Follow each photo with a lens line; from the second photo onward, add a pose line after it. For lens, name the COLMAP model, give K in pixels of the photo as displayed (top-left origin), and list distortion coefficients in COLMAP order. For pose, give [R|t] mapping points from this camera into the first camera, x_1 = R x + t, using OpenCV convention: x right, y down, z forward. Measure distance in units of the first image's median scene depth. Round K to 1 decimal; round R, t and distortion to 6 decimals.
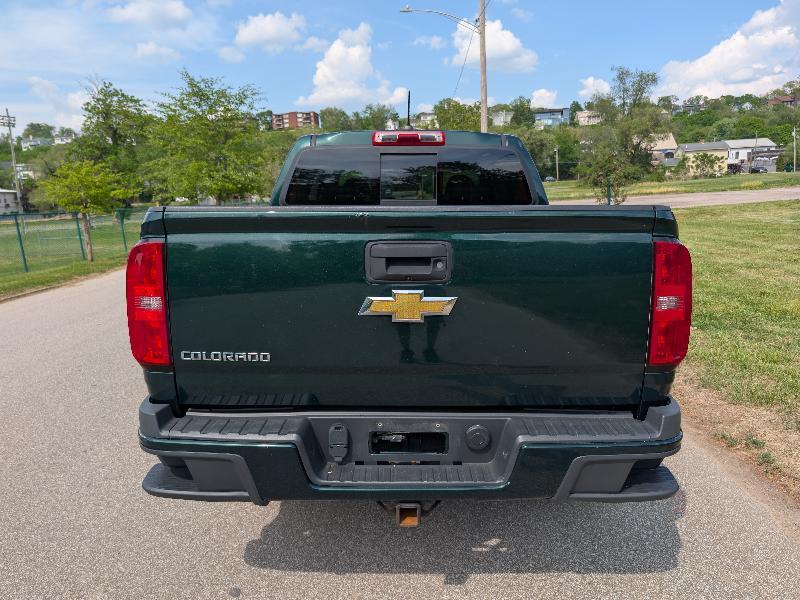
lens RADIAL K [[579.2, 0, 405.0], [0, 579.2, 294.1], [0, 0, 1]] dist [0.002614, 0.007656]
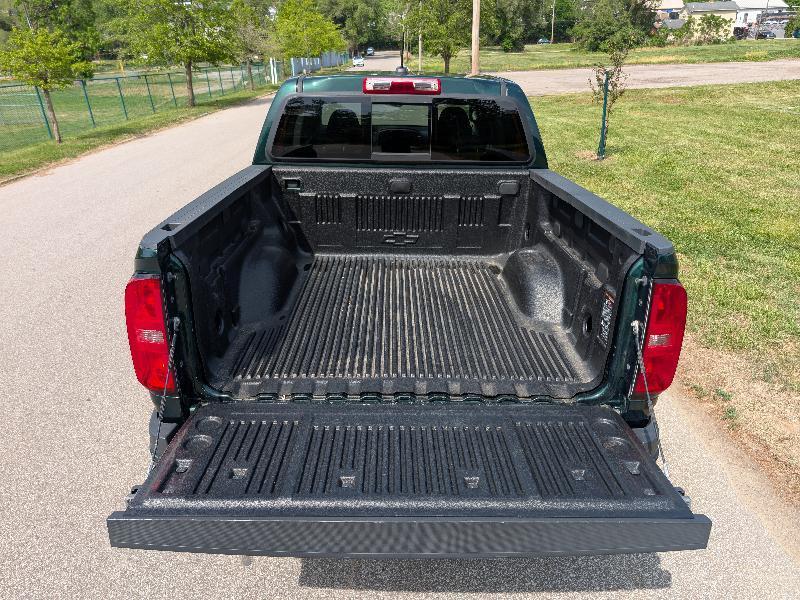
lens RADIAL K [[580.4, 0, 398.1], [0, 580.4, 300.2], [0, 0, 1]] dist [0.005246, -0.003095]
pose [[0.999727, 0.009343, 0.021395, -0.002167], [-0.013980, 0.973530, 0.228130, -0.018856], [-0.018697, -0.228367, 0.973395, 0.001508]]
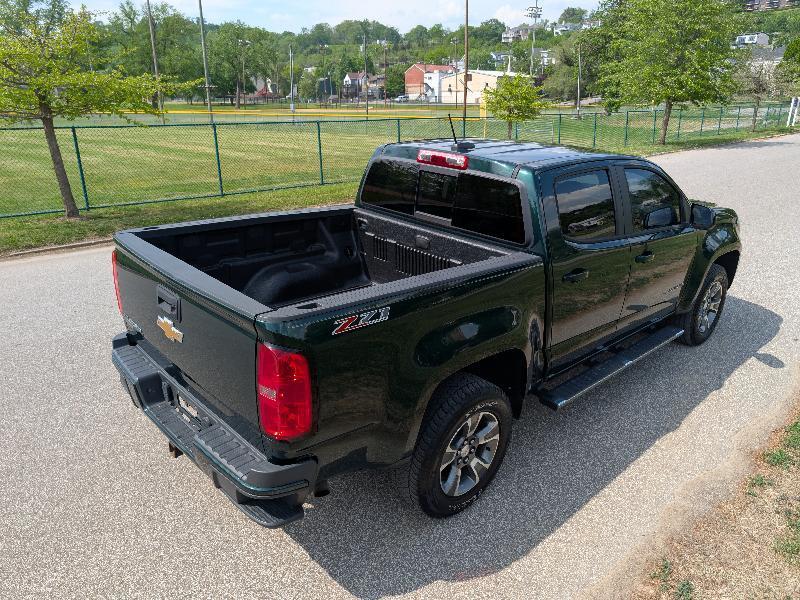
lens RADIAL K [[580.6, 0, 400.0], [0, 580.6, 300.0], [0, 0, 1]] dist [0.002558, 0.001162]
pose [[0.688707, 0.282791, -0.667616, 0.096054], [-0.151606, 0.956614, 0.248809, -0.035456], [0.709012, -0.070142, 0.701700, 0.022552]]
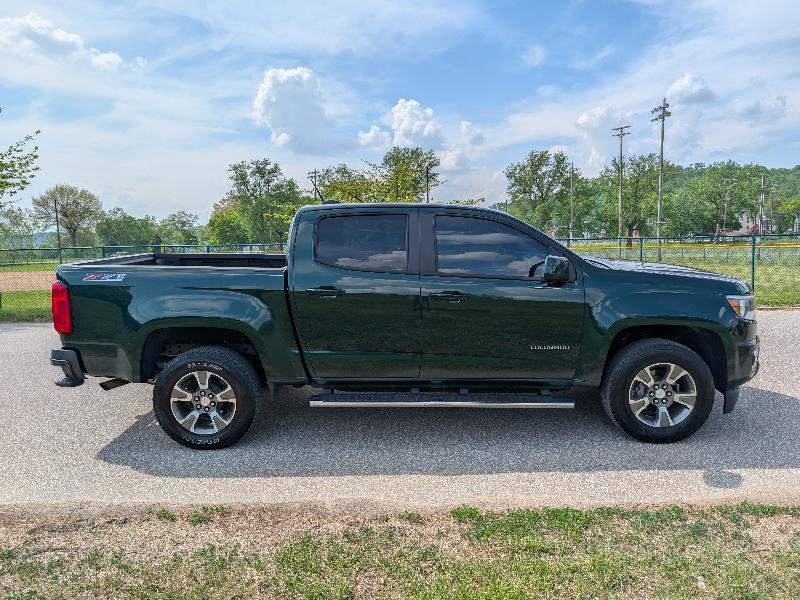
lens RADIAL K [[583.5, 0, 402.6], [0, 583.5, 285.2], [0, 0, 1]] dist [0.006553, -0.001635]
pose [[-0.016371, 0.116580, -0.993046, 0.193152], [-0.141625, 0.982896, 0.117723, -0.037851], [0.989785, 0.142567, 0.000420, 0.162847]]
